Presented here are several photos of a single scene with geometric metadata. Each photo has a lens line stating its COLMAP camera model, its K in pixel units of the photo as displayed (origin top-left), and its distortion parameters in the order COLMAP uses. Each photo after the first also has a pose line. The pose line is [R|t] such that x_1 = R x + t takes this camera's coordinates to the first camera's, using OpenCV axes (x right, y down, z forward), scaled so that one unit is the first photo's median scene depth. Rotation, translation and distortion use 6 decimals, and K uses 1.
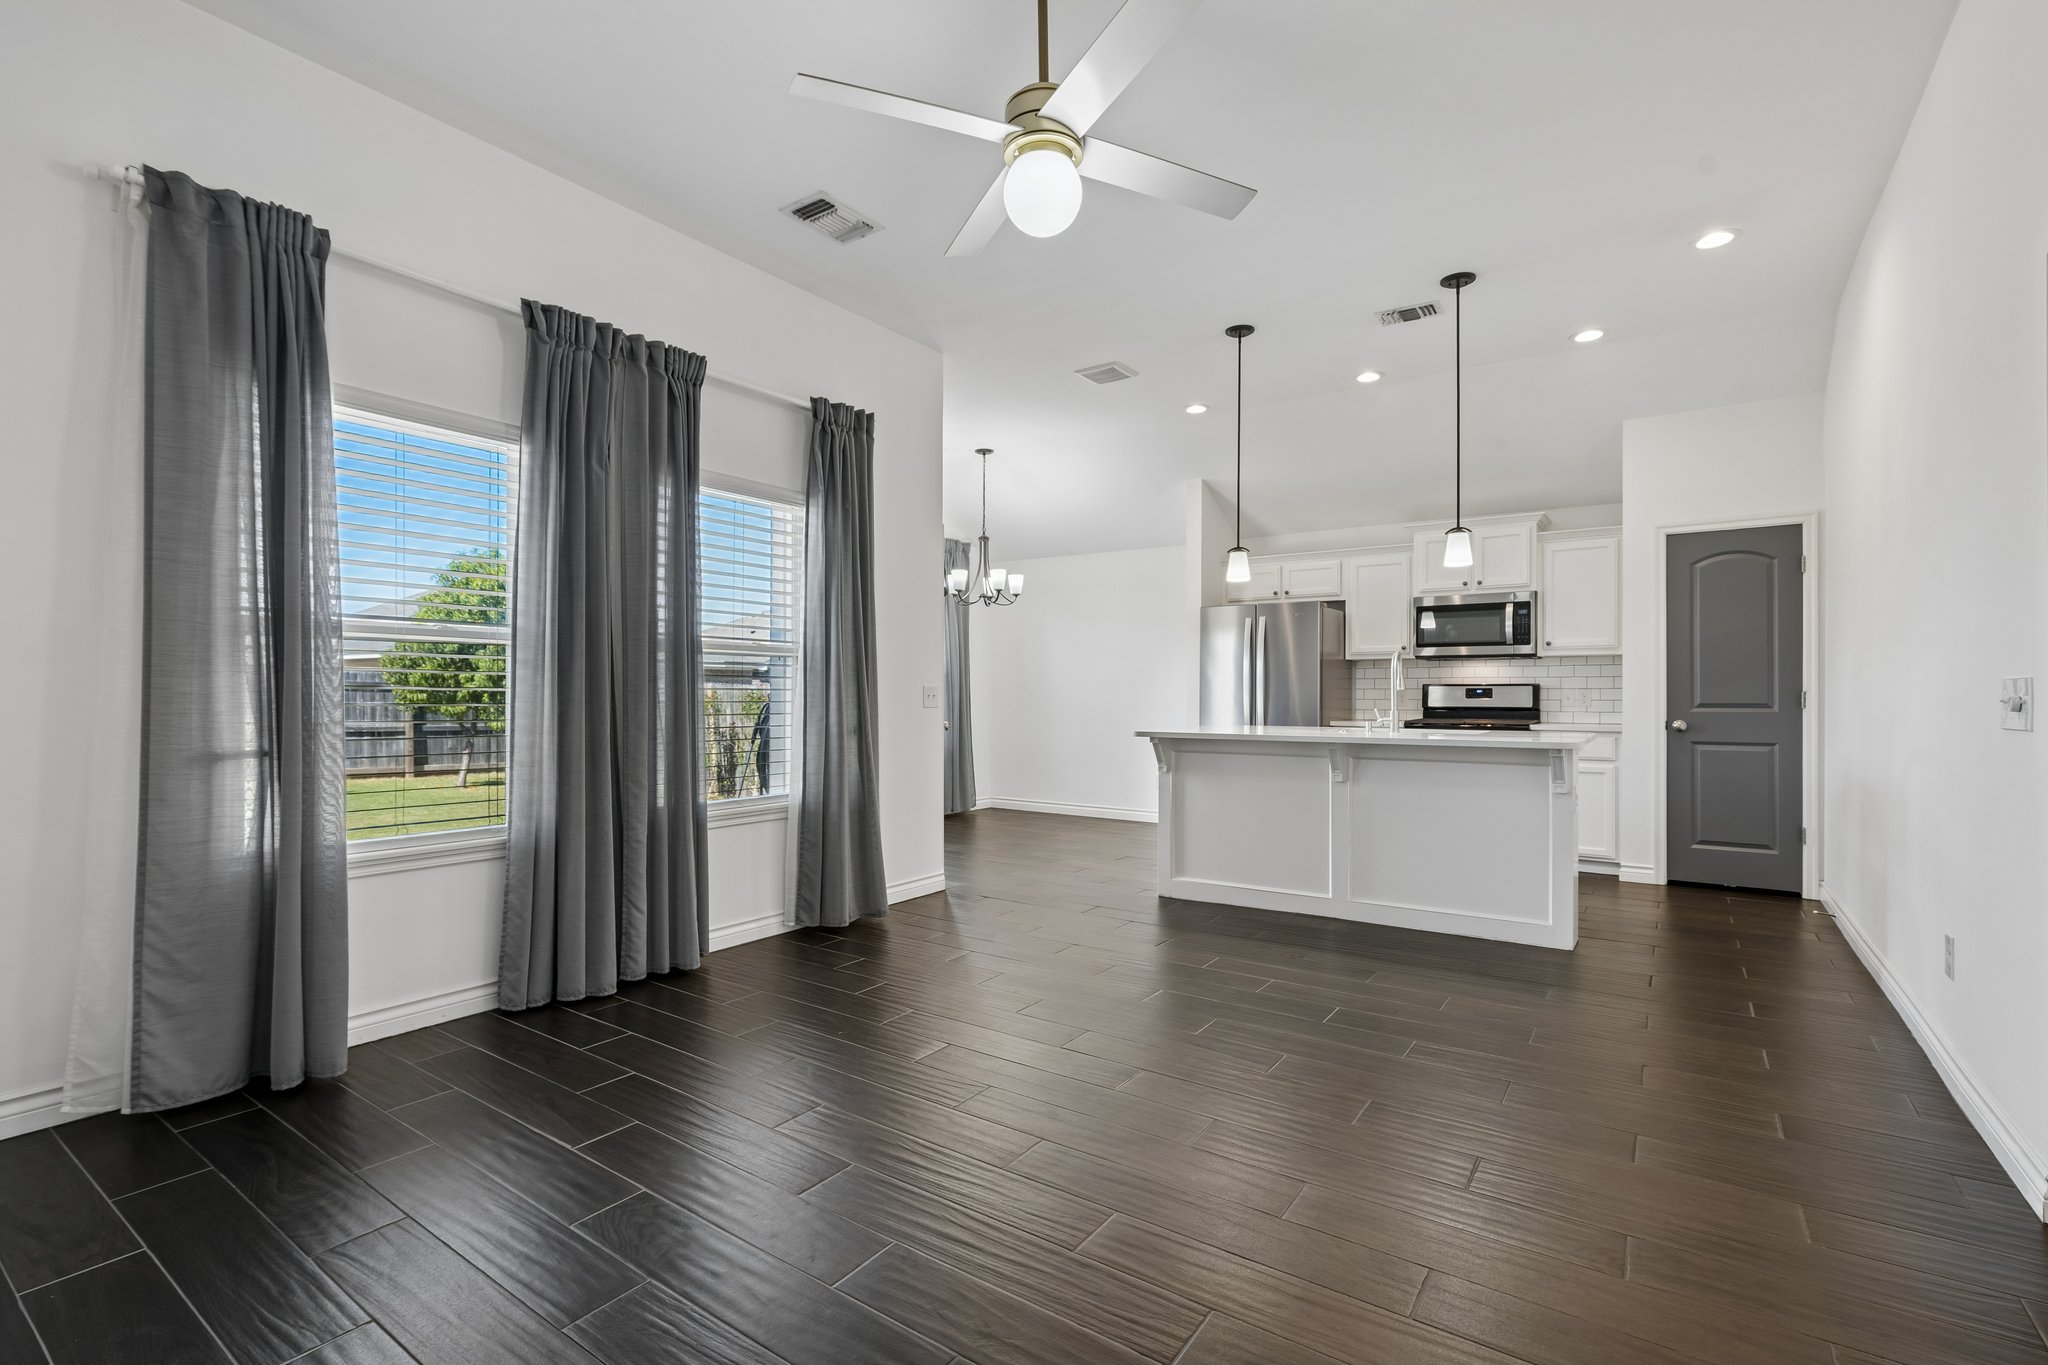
lens RADIAL K [[933.9, 0, 1018.6], [0, 933.9, 697.5], [0, 0, 1]] dist [-0.002520, 0.000323]
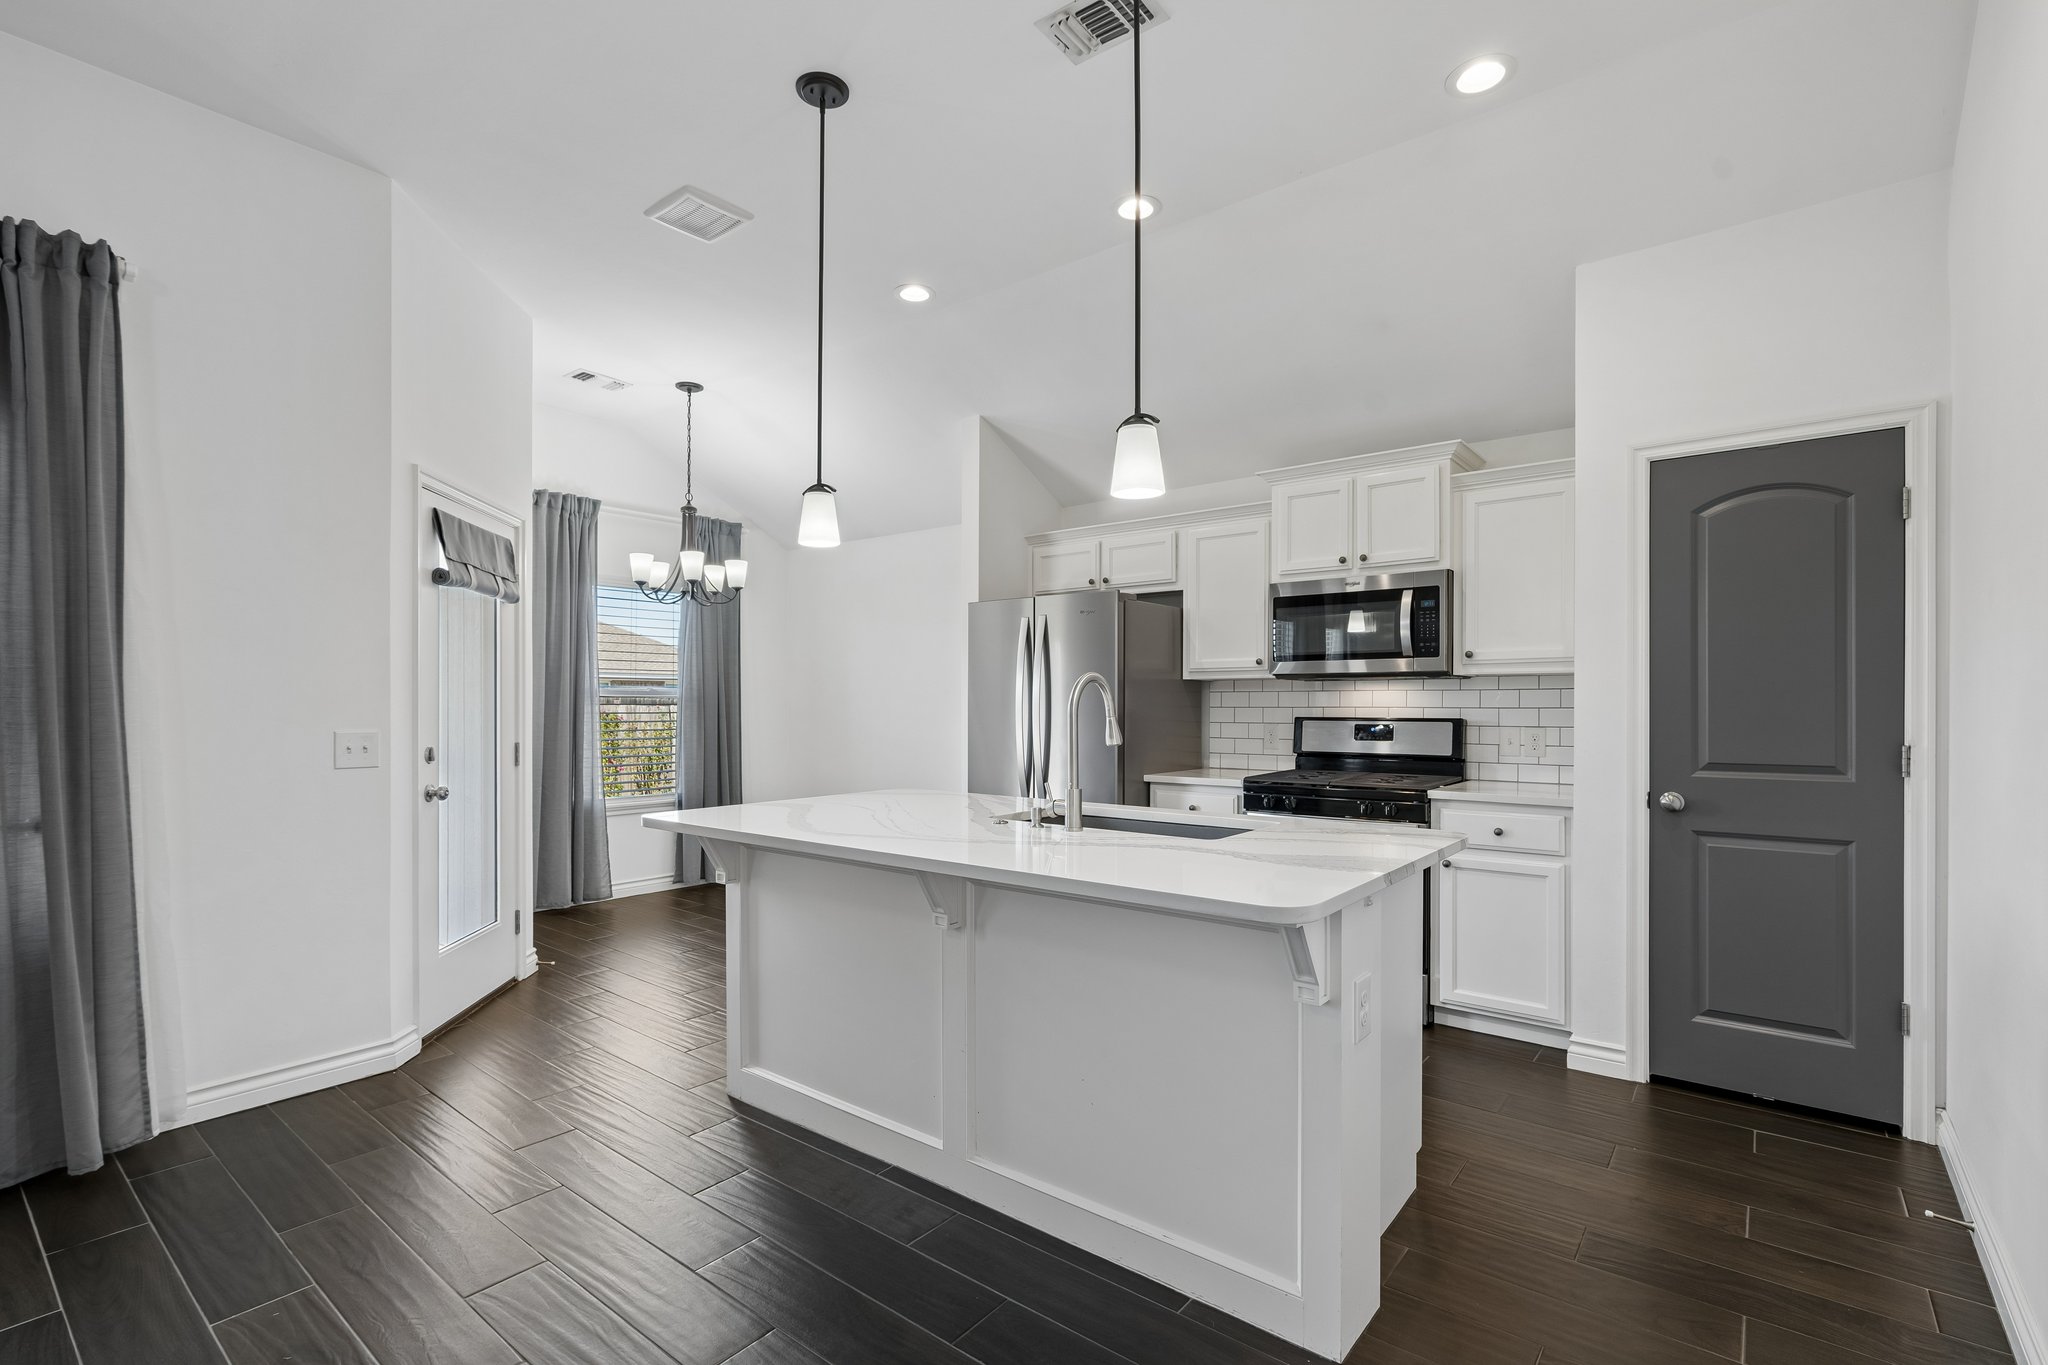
lens RADIAL K [[933.9, 0, 1021.3], [0, 933.9, 711.1], [0, 0, 1]] dist [-0.002520, 0.000323]
pose [[0.998207, -0.001238, -0.059848, 0.308686], [0.001538, 0.999987, 0.004955, -0.024115], [0.059841, -0.005038, 0.998195, 0.366519]]
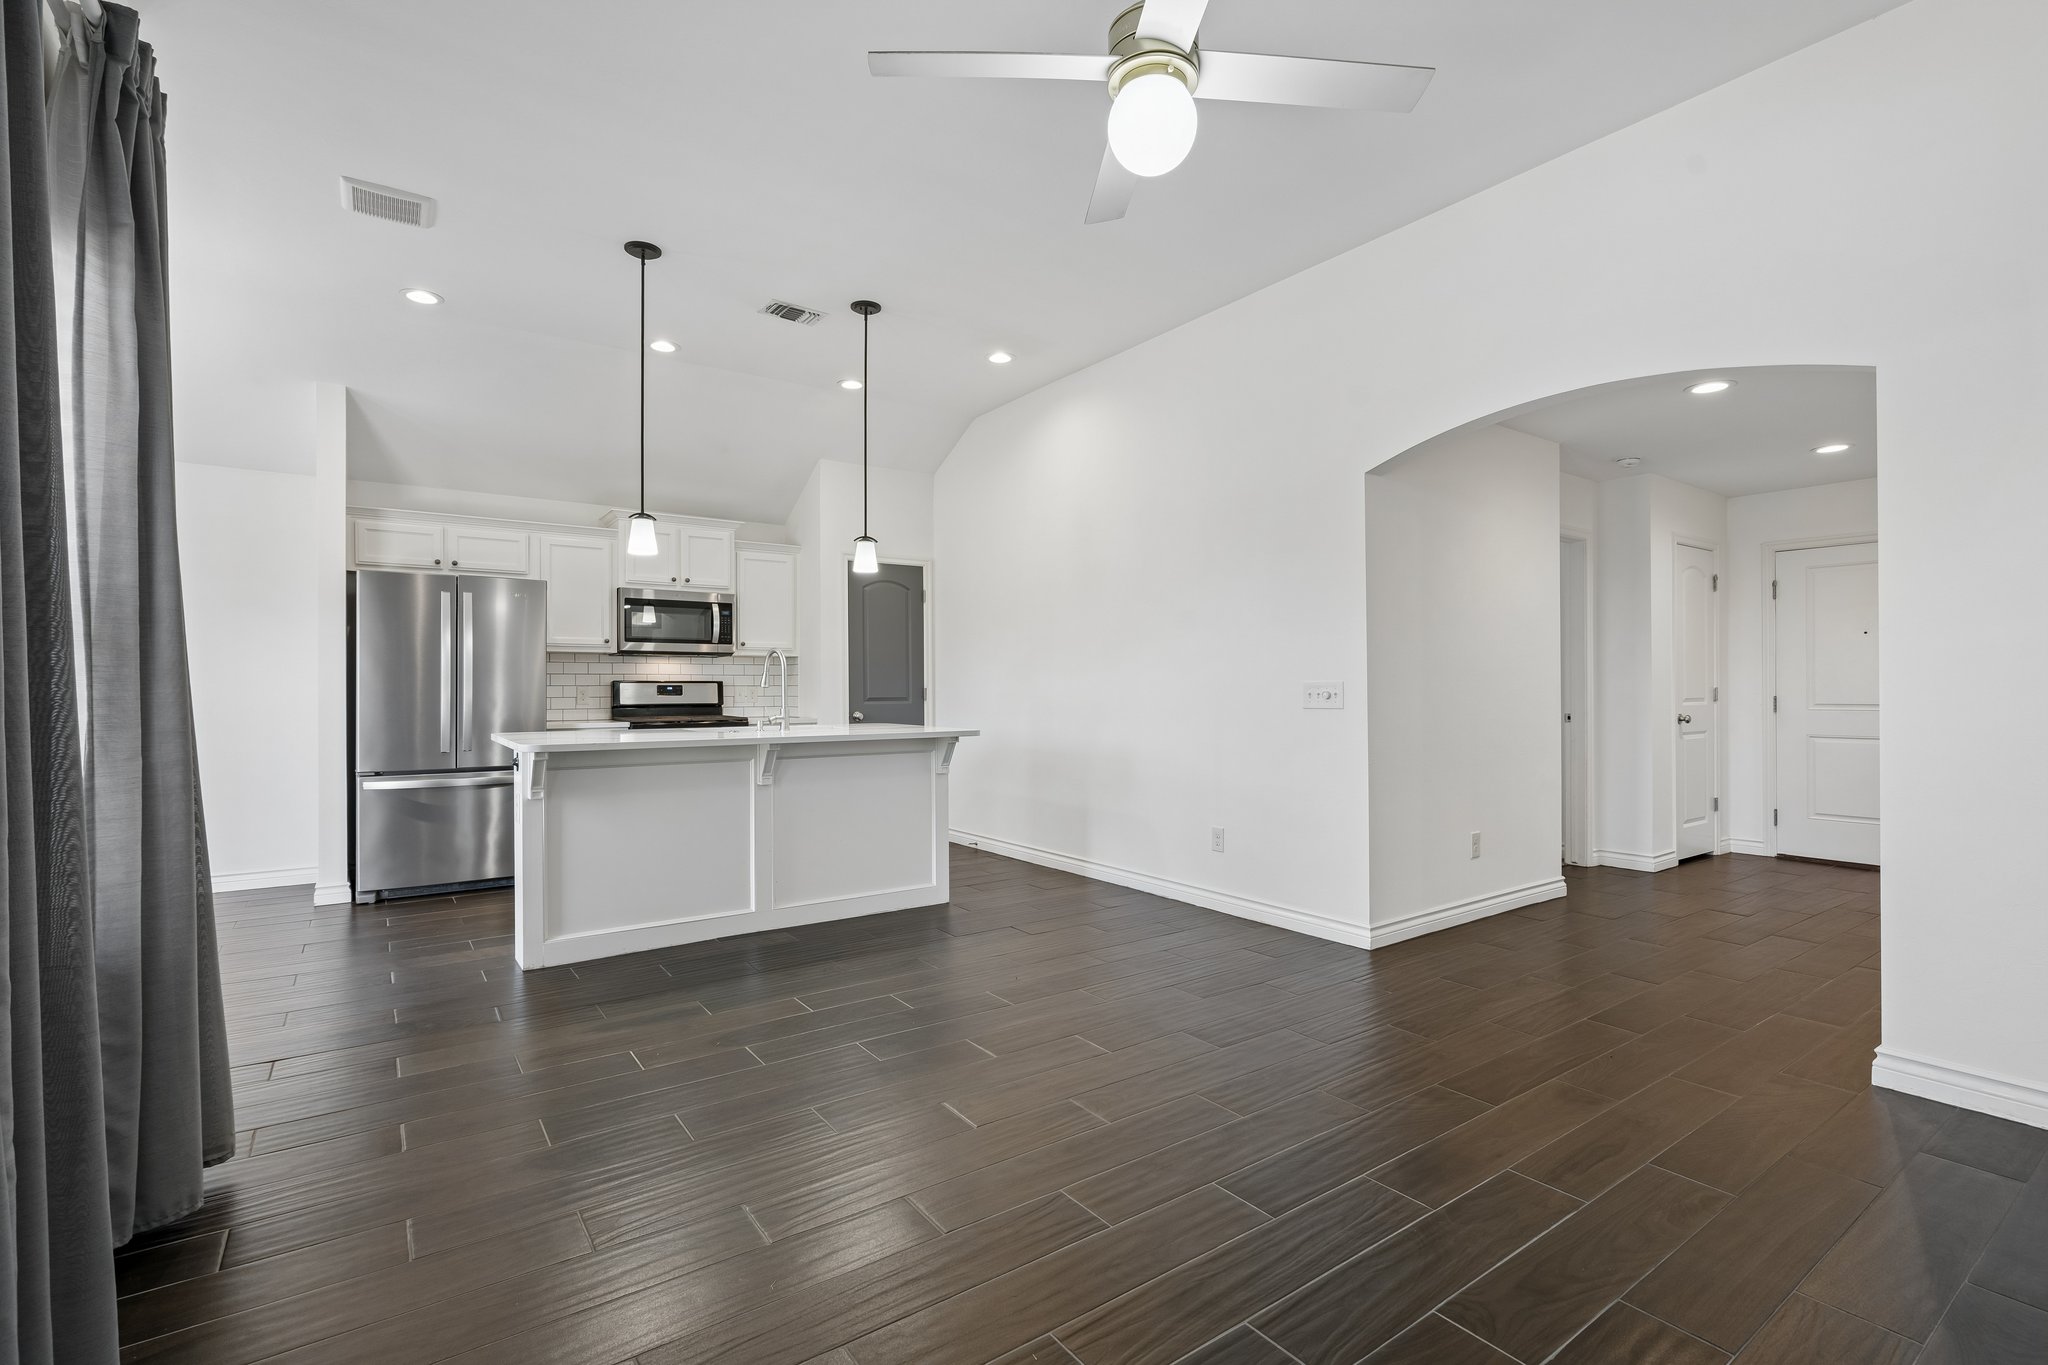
lens RADIAL K [[933.9, 0, 1023.6], [0, 933.9, 686.7], [0, 0, 1]] dist [-0.002520, 0.000323]
pose [[0.339612, 0.002079, 0.940563, -0.336566], [0.005338, 0.999977, -0.004137, -0.002586], [-0.940550, 0.006425, 0.339593, 0.325986]]
